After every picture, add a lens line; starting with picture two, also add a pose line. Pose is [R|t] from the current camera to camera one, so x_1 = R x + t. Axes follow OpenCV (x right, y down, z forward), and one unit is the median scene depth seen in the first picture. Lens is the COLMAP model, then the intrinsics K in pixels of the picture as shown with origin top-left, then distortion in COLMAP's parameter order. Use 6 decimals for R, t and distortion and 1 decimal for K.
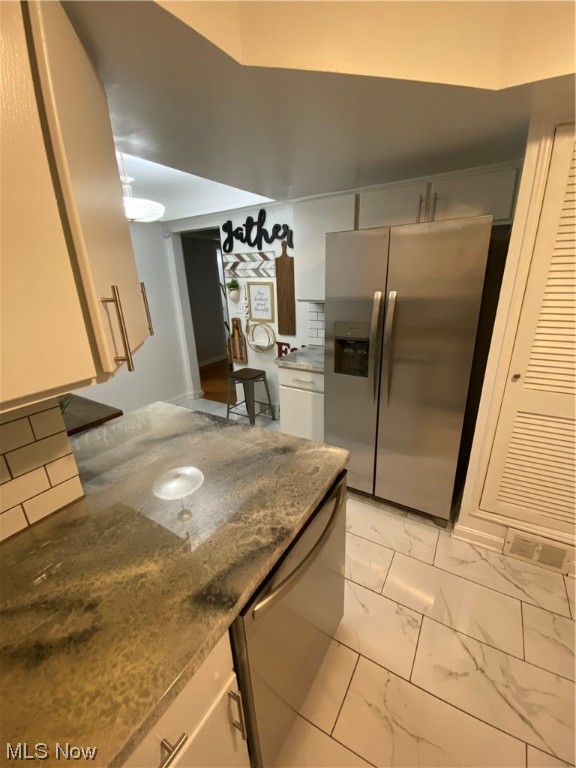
lens RADIAL K [[313.2, 0, 292.5], [0, 313.2, 380.1], [0, 0, 1]] dist [0.030635, -0.026362]
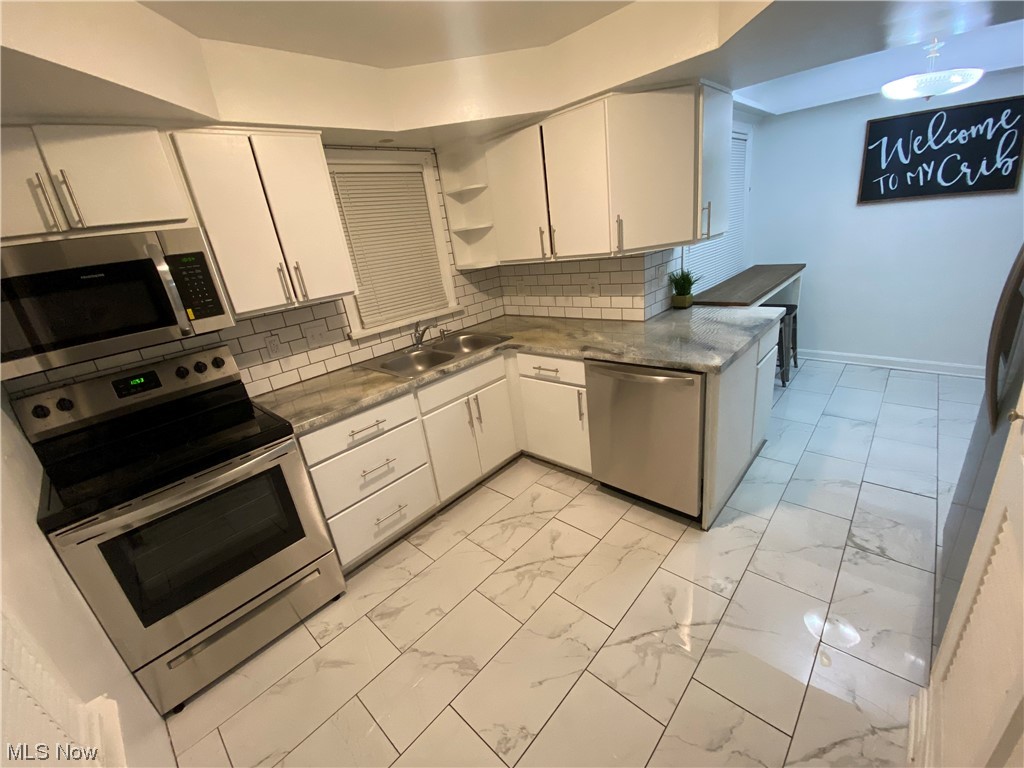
lens RADIAL K [[417.6, 0, 505.7], [0, 417.6, 383.3], [0, 0, 1]] dist [0.030635, -0.026362]
pose [[-0.203462, 0.387974, -0.898932, 6.676156], [-0.192039, 0.884489, 0.425206, -0.794904], [0.960065, 0.259143, -0.105453, 1.809558]]
